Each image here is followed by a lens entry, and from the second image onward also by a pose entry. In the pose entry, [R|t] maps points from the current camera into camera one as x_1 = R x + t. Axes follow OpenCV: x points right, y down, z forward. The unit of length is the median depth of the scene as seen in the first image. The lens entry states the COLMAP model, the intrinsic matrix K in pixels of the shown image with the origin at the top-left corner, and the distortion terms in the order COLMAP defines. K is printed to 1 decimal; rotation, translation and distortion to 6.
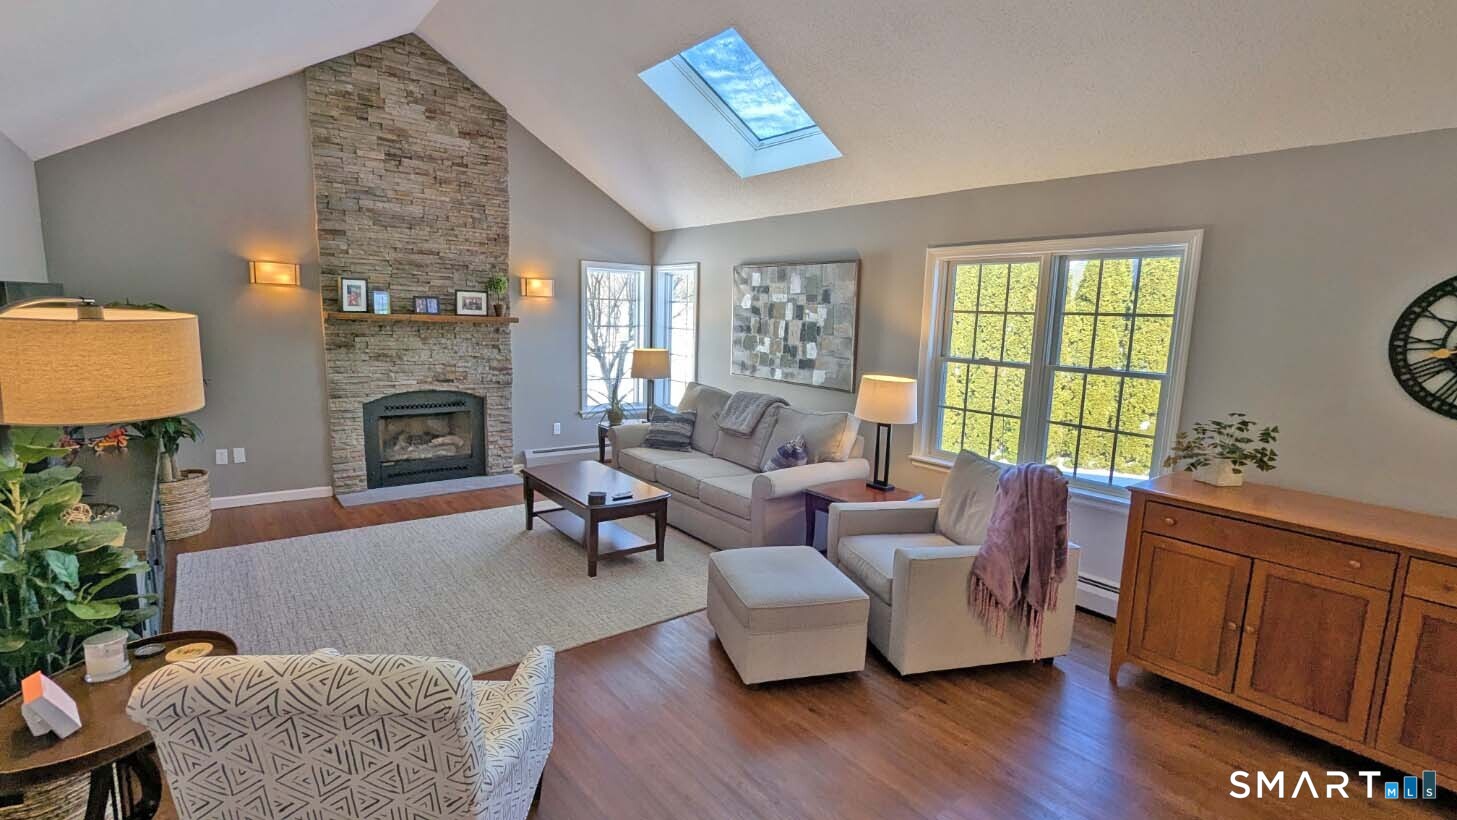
lens RADIAL K [[683.1, 0, 721.1], [0, 683.1, 417.5], [0, 0, 1]] dist [0.001193, -0.001169]
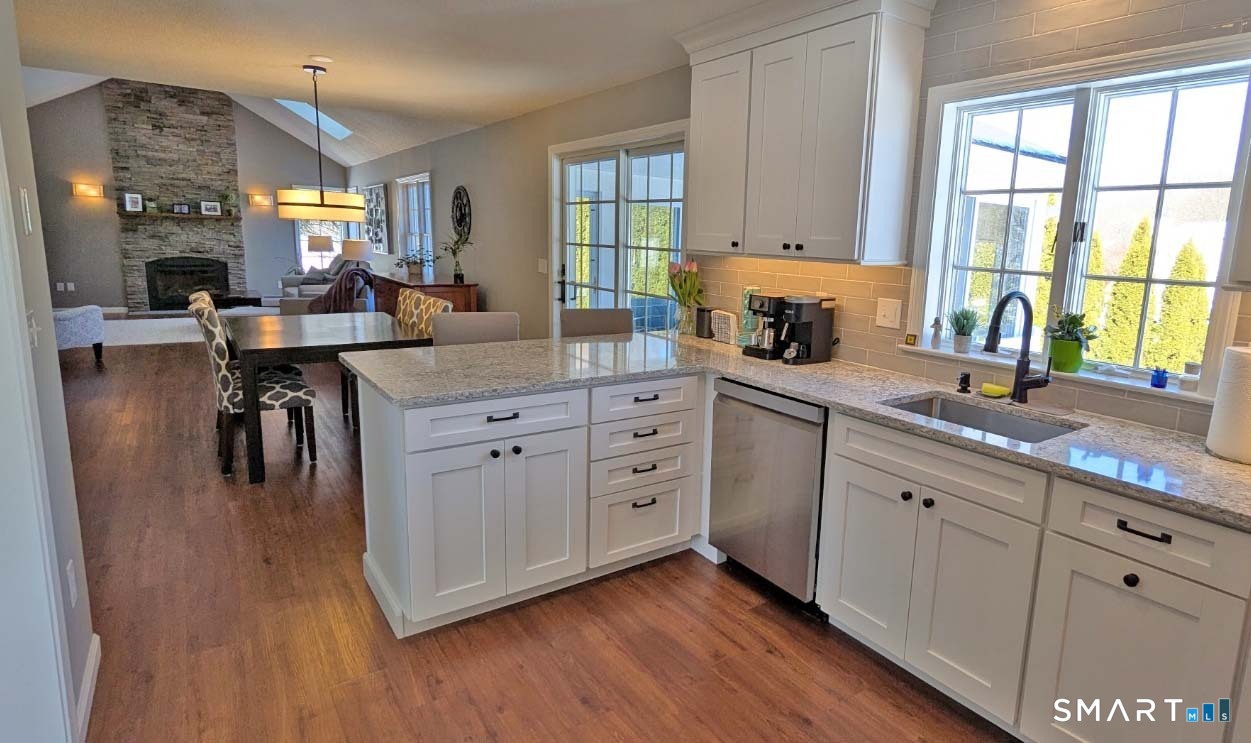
lens RADIAL K [[661.1, 0, 695.0], [0, 661.1, 351.8], [0, 0, 1]] dist [-0.000133, -0.000618]
pose [[0.999986, 0.005187, 0.000879, 0.955564], [-0.005201, 0.999851, 0.016475, 0.183788], [-0.000794, -0.016479, 0.999864, -0.779354]]
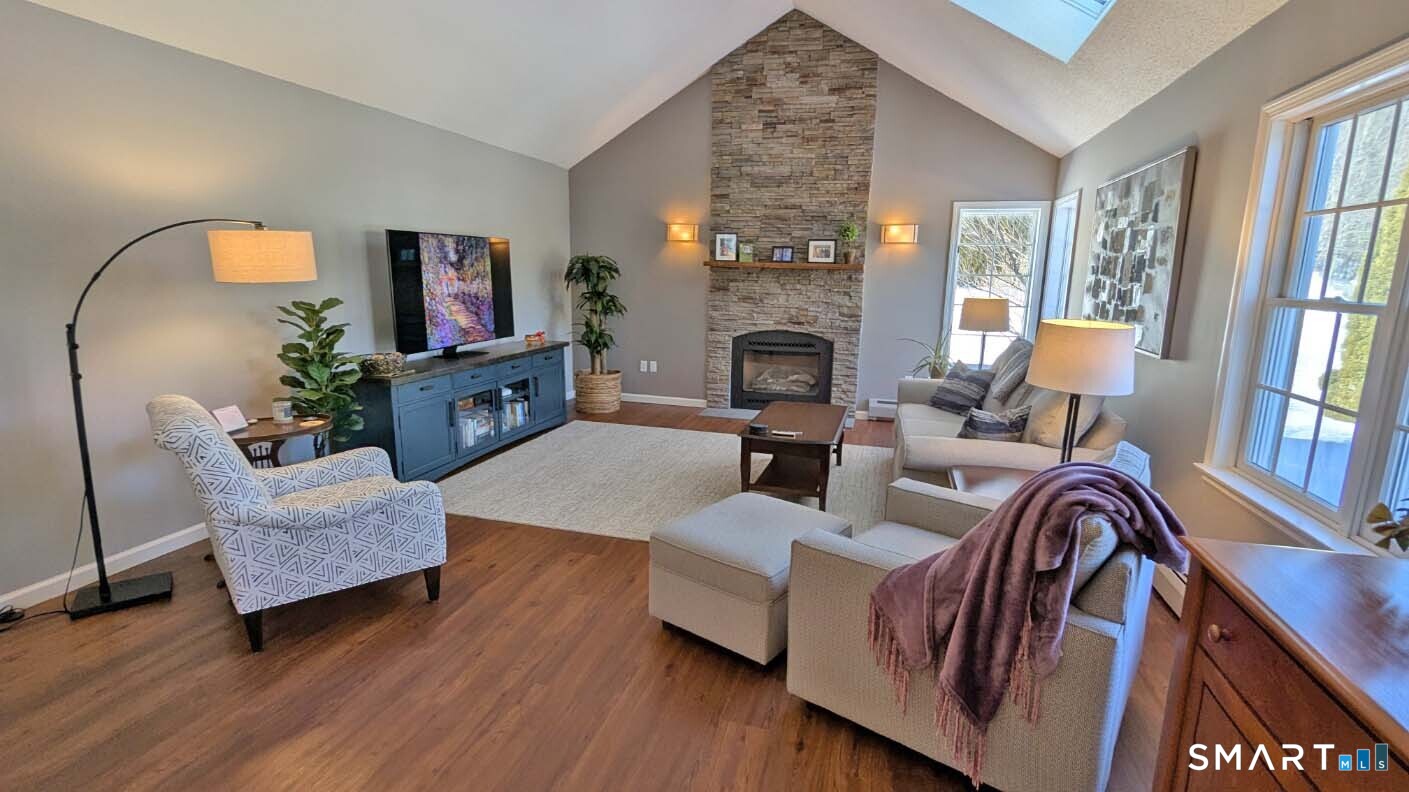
lens RADIAL K [[660.6, 0, 698.3], [0, 660.6, 401.9], [0, 0, 1]] dist [0.001193, -0.001169]
pose [[0.594726, 0.137198, -0.792135, 0.393345], [-0.122010, 0.989320, 0.079747, 0.007279], [0.794616, 0.049221, 0.605114, 0.247136]]
